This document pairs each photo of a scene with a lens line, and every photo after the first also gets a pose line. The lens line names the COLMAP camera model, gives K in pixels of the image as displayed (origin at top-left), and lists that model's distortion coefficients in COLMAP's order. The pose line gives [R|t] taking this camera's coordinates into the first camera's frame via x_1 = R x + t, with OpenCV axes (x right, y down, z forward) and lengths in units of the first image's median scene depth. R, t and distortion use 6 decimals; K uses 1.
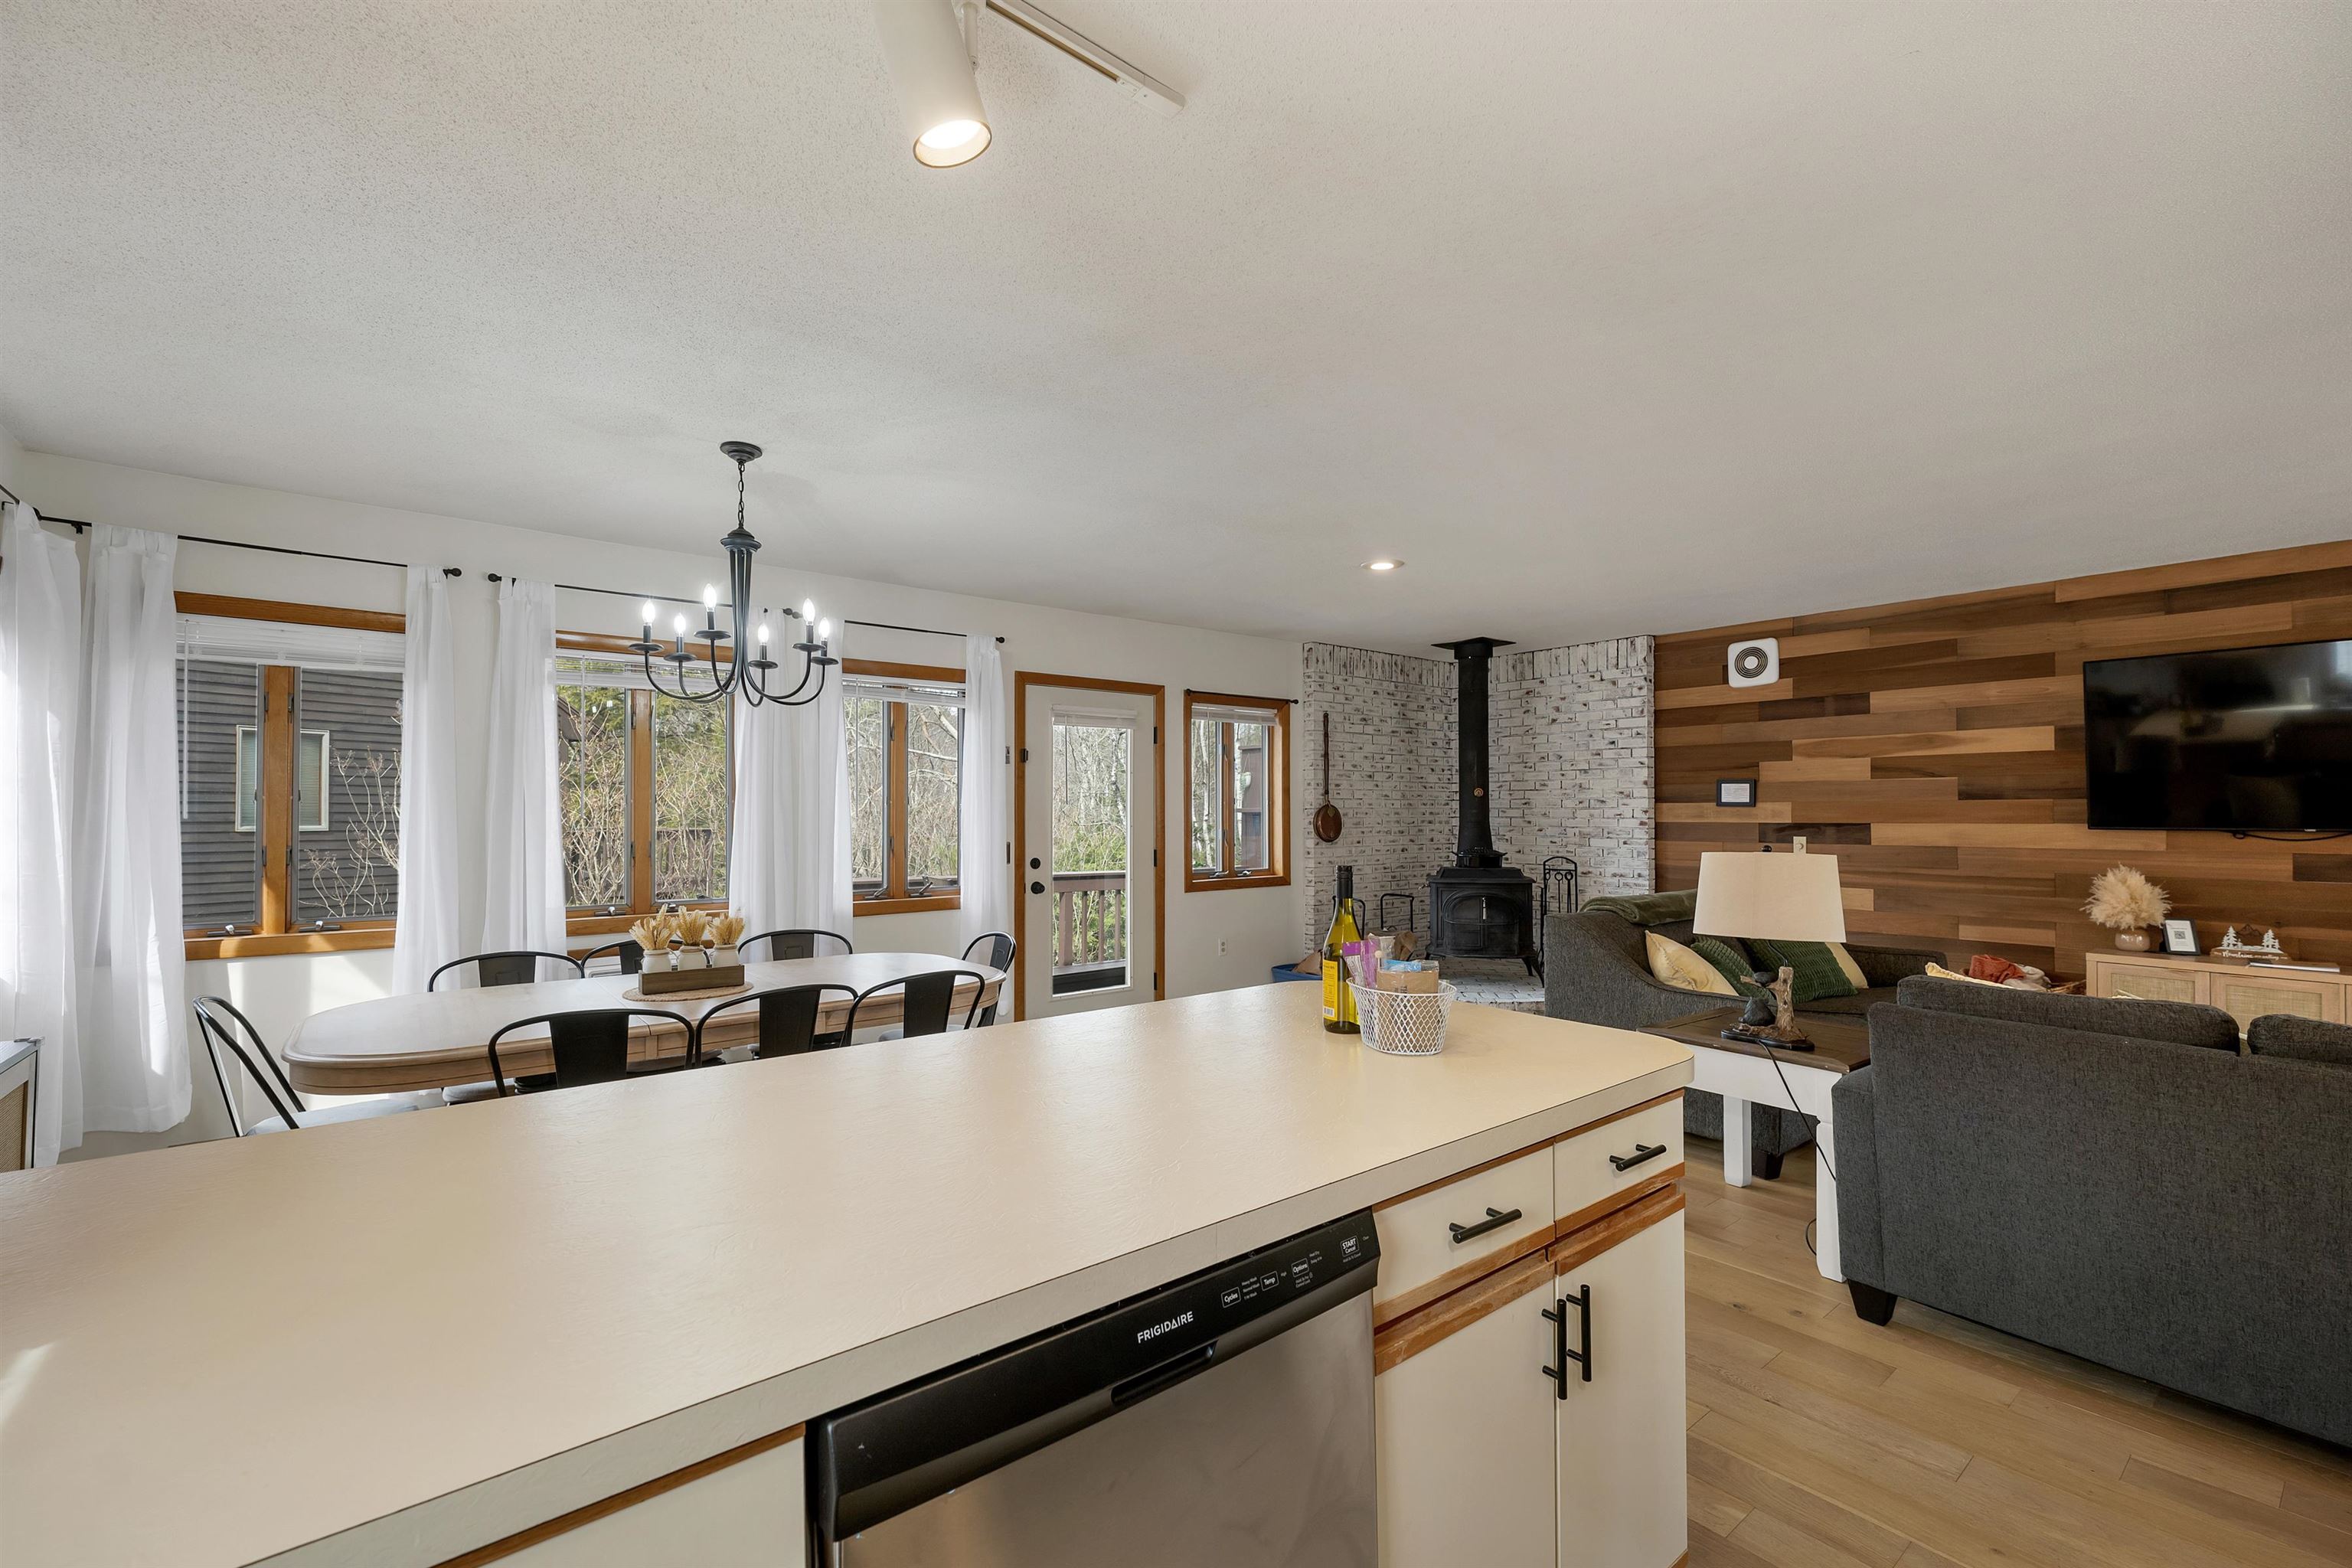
lens RADIAL K [[993.7, 0, 1179.3], [0, 993.7, 795.4], [0, 0, 1]] dist [0.001748, 0.000100]
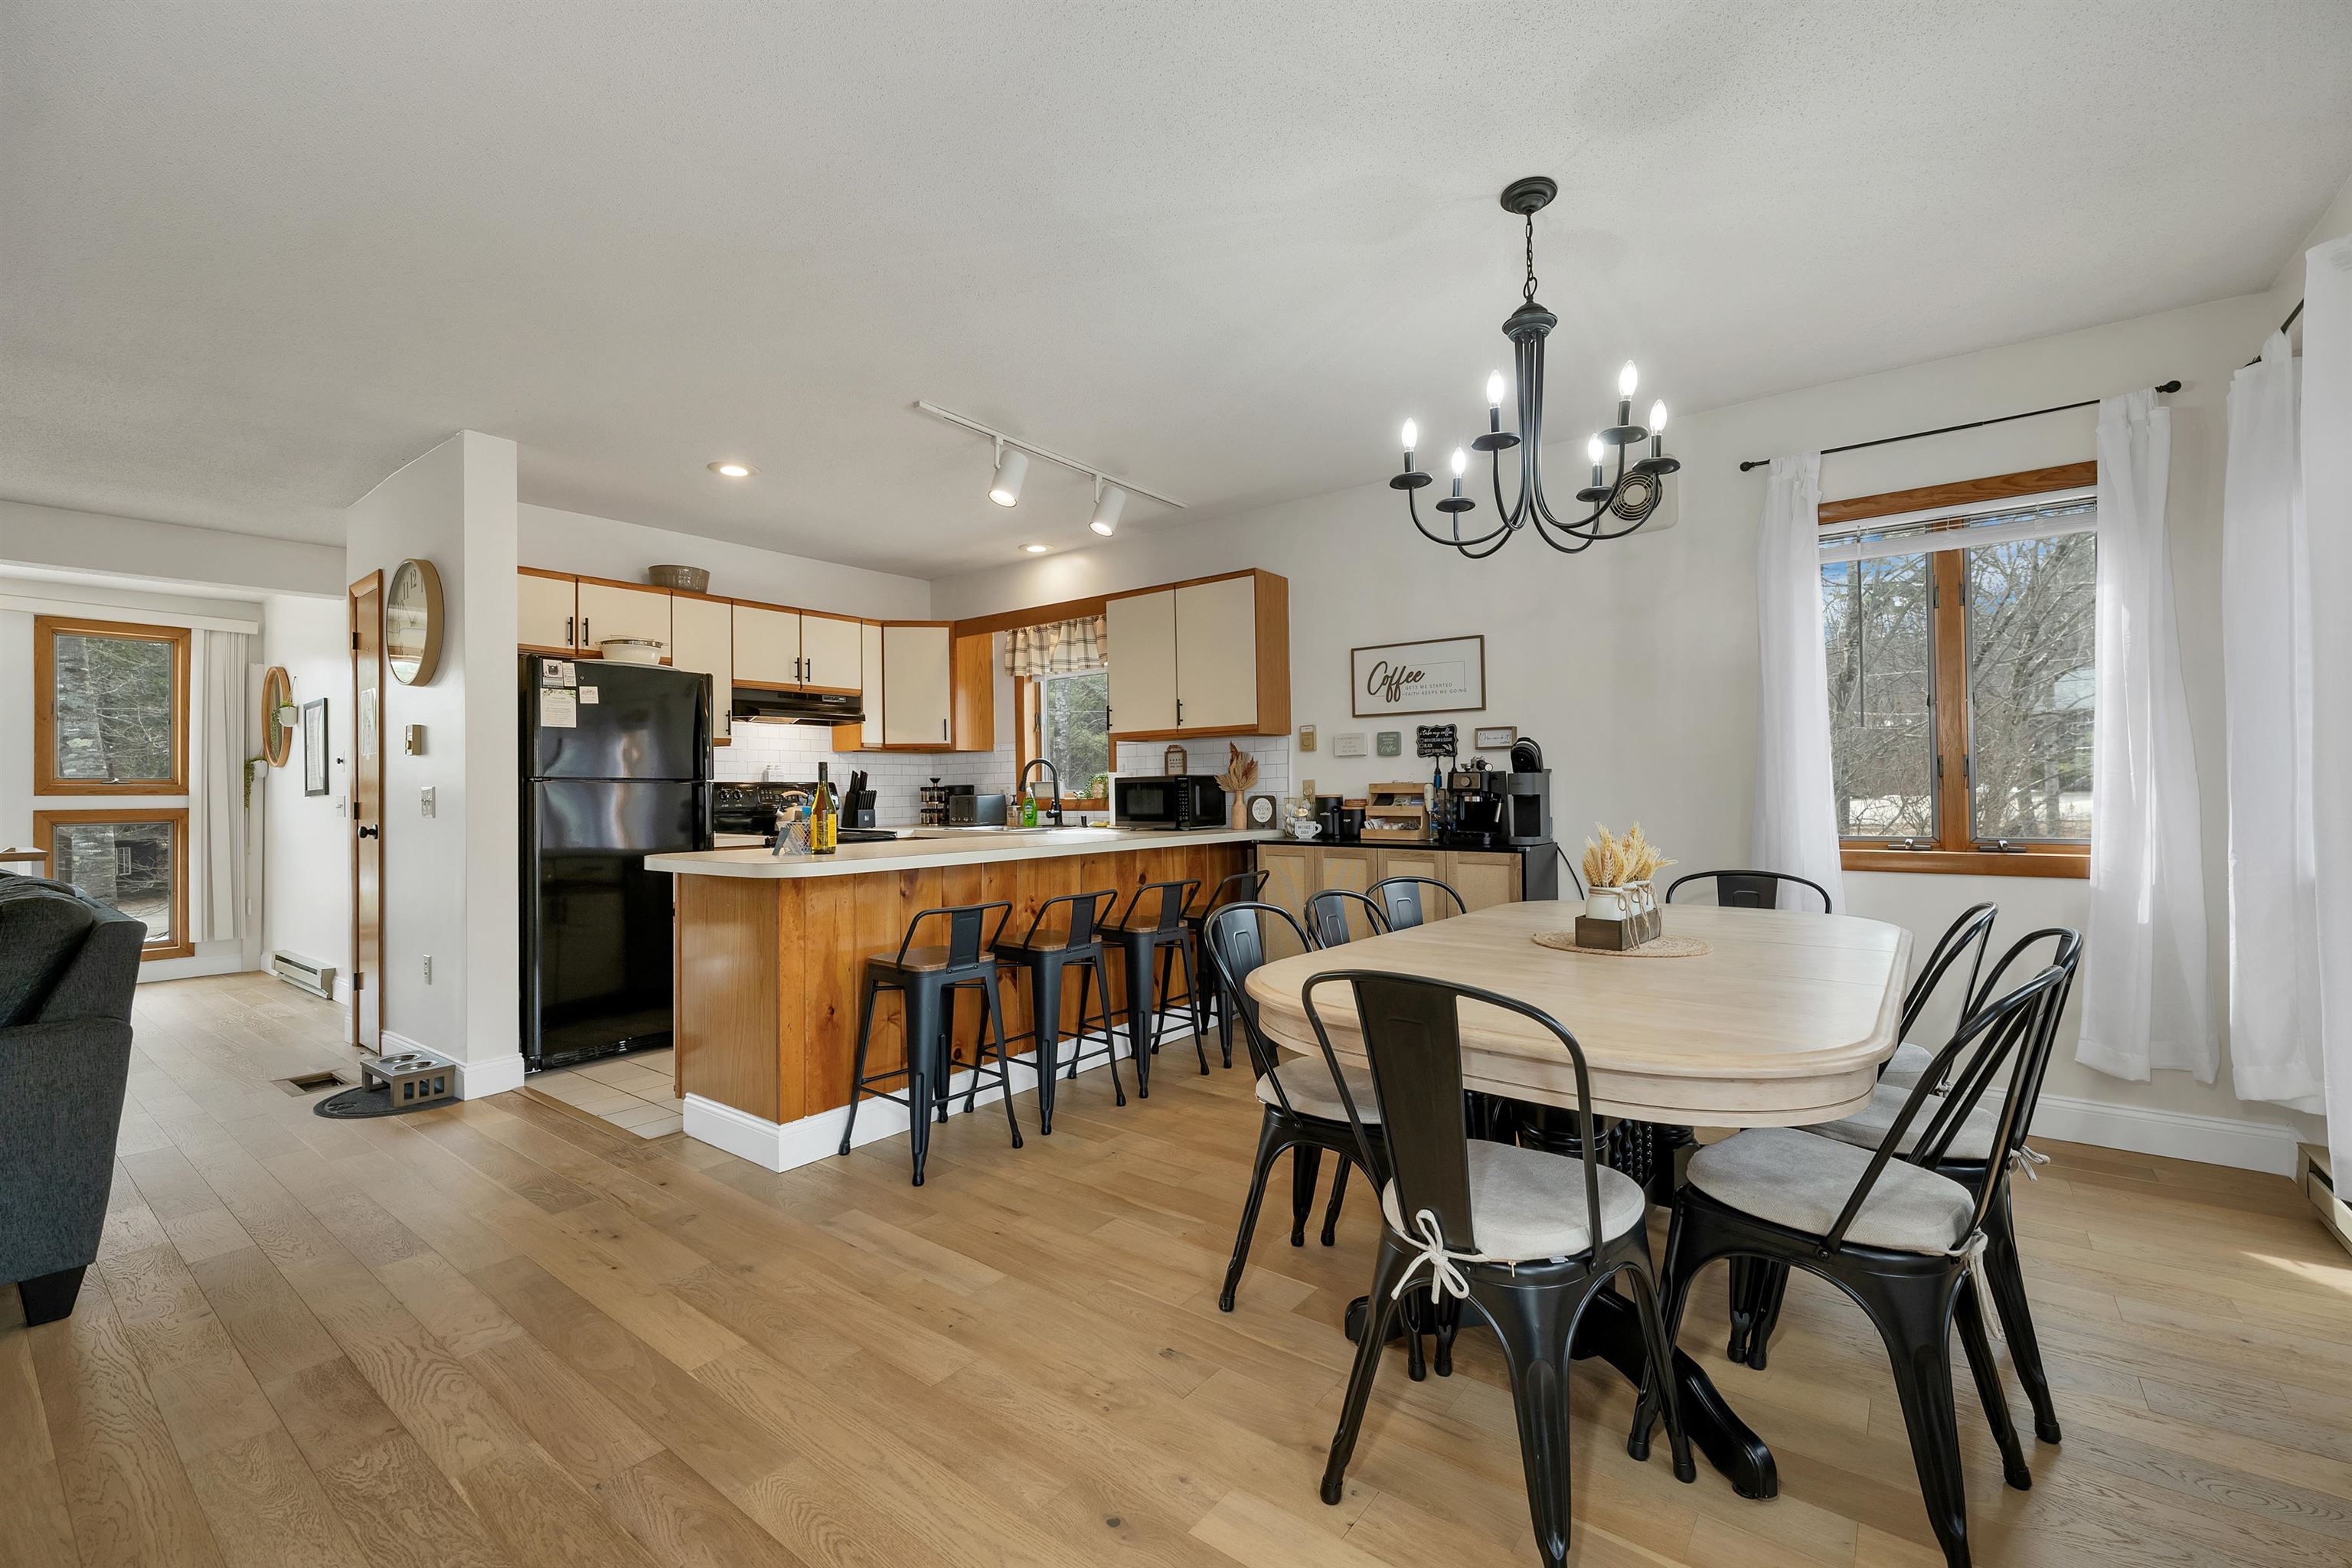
lens RADIAL K [[977.2, 0, 1176.0], [0, 977.2, 784.0], [0, 0, 1]] dist [-0.000698, -0.000130]
pose [[-0.971723, 0.010295, -0.235900, -0.010044], [0.017145, 0.999488, -0.027006, 0.045843], [0.235502, -0.030287, -0.971402, 0.778495]]
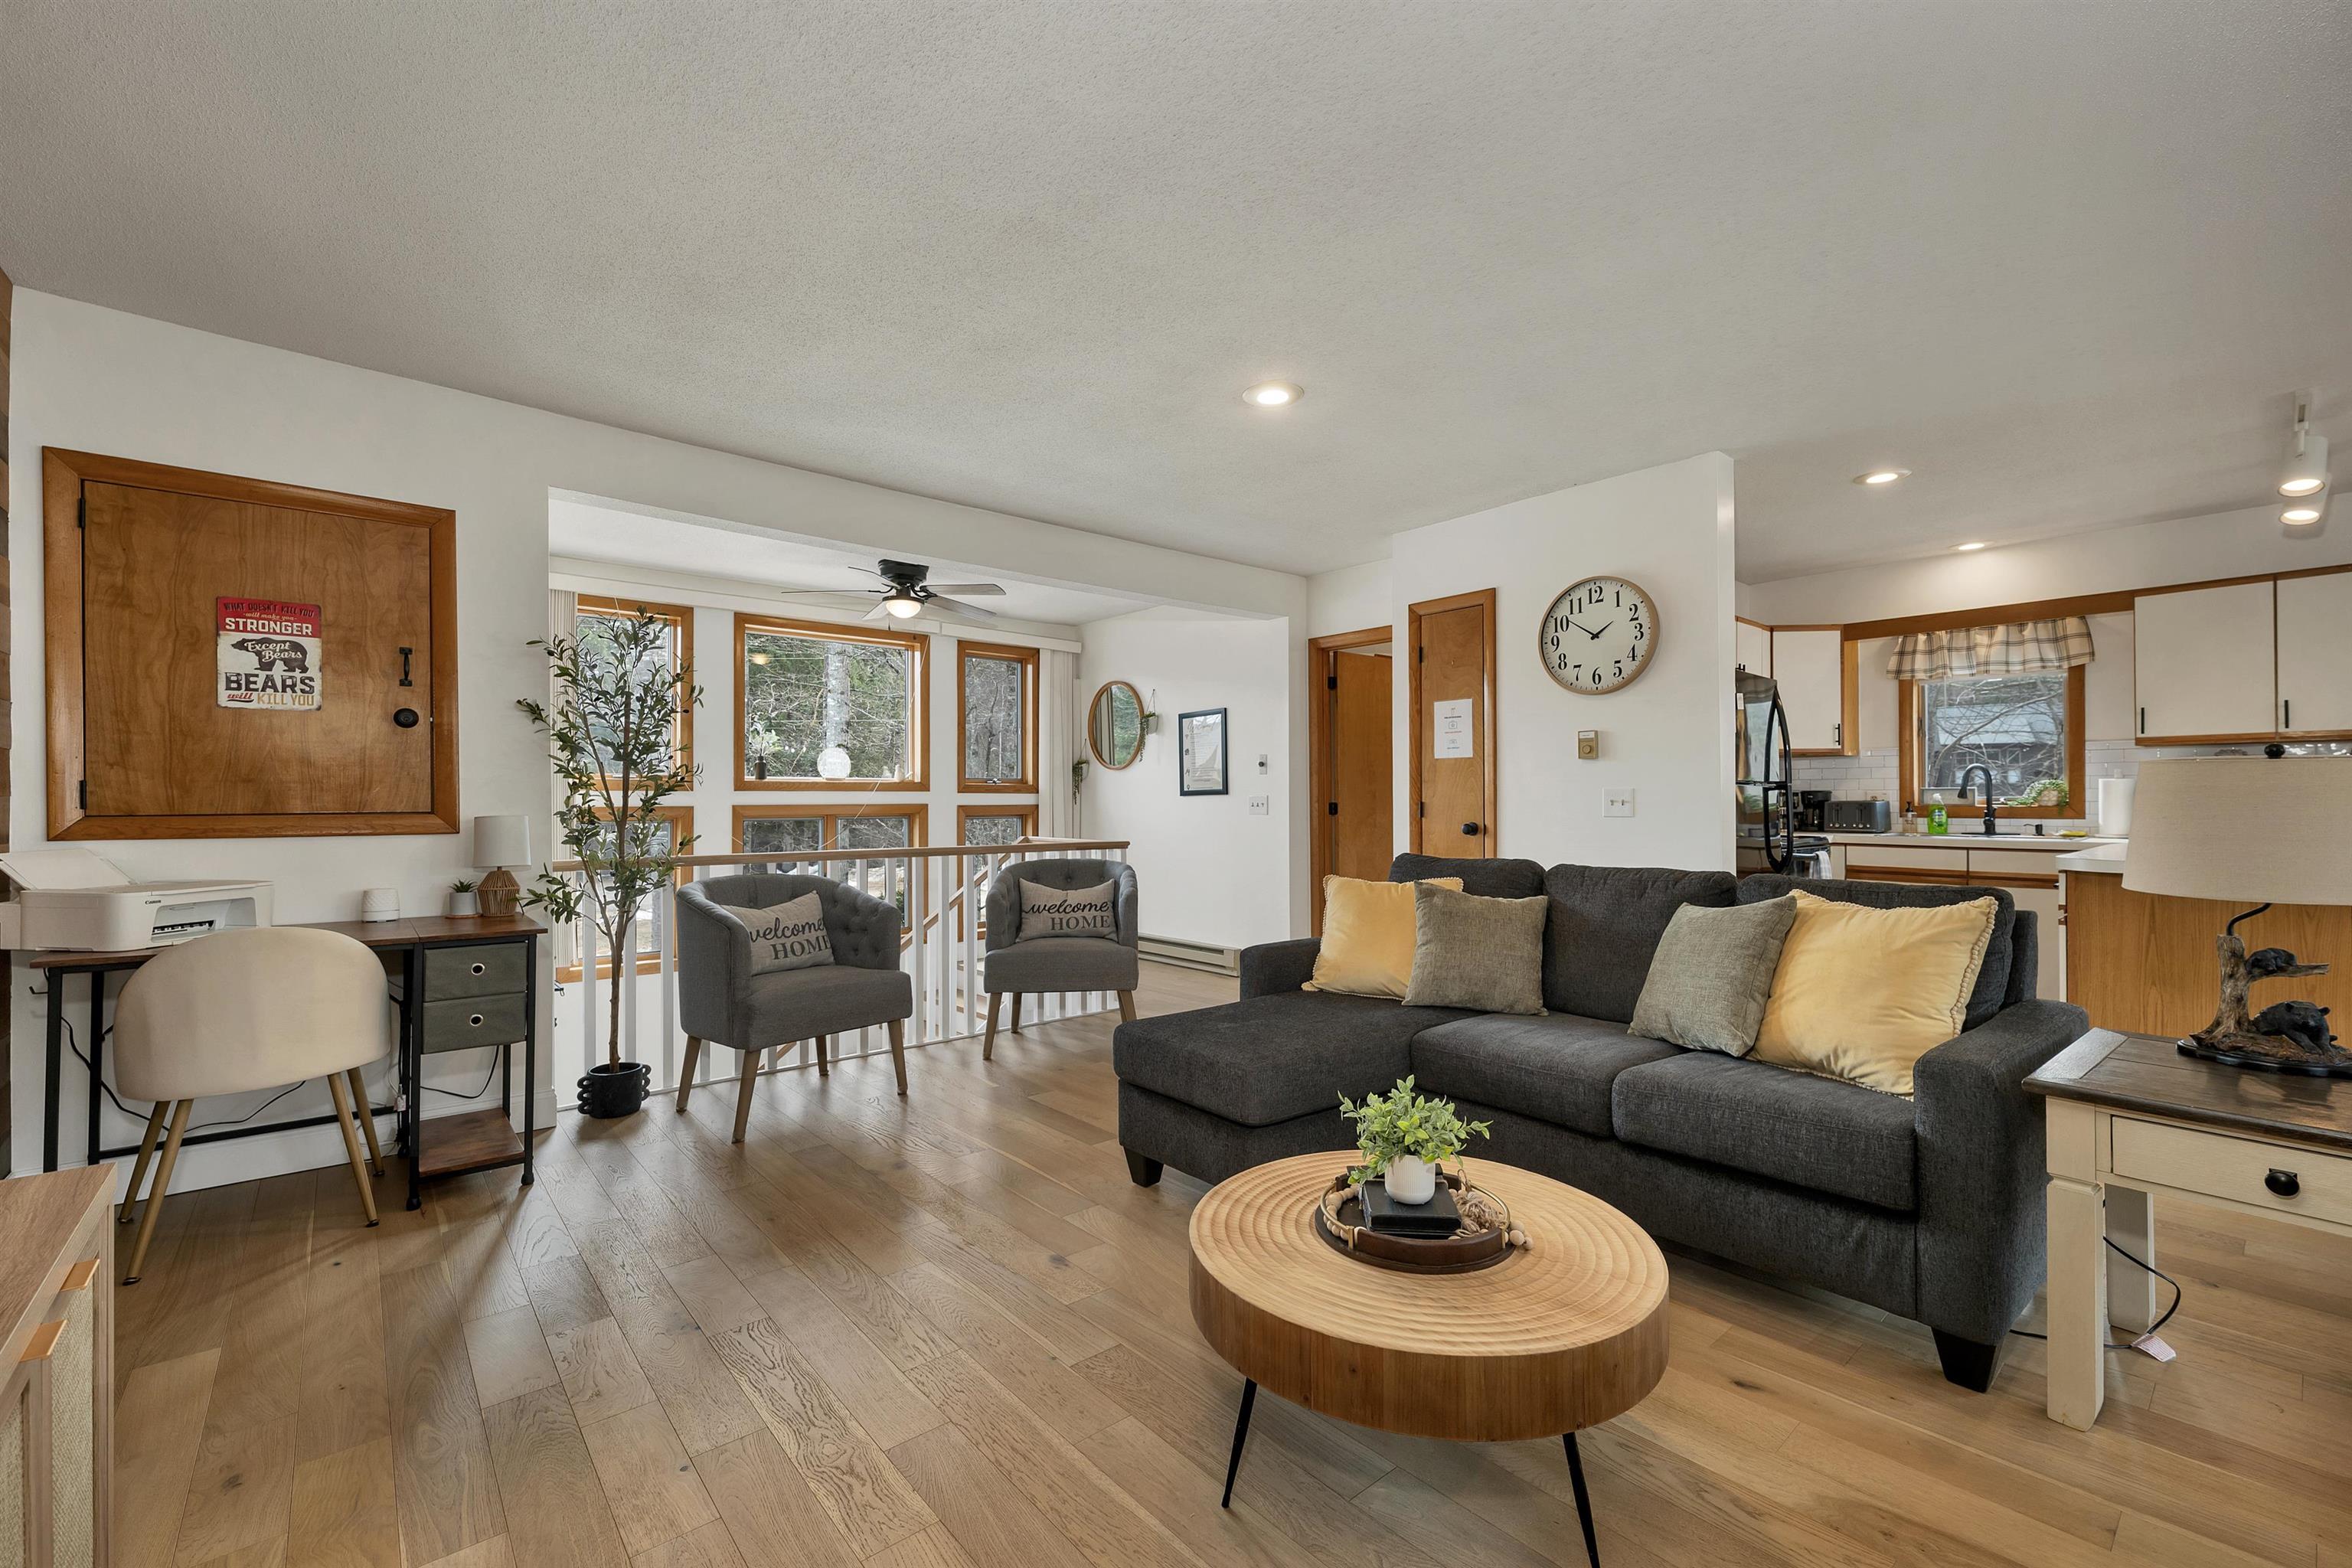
lens RADIAL K [[969.3, 0, 1172.9], [0, 969.3, 795.0], [0, 0, 1]] dist [0.001184, 0.000122]
pose [[-0.999664, 0.000539, -0.025903, 0.582618], [0.001213, 0.999661, -0.026007, 0.044902], [0.025881, -0.026029, -0.999326, 0.720752]]
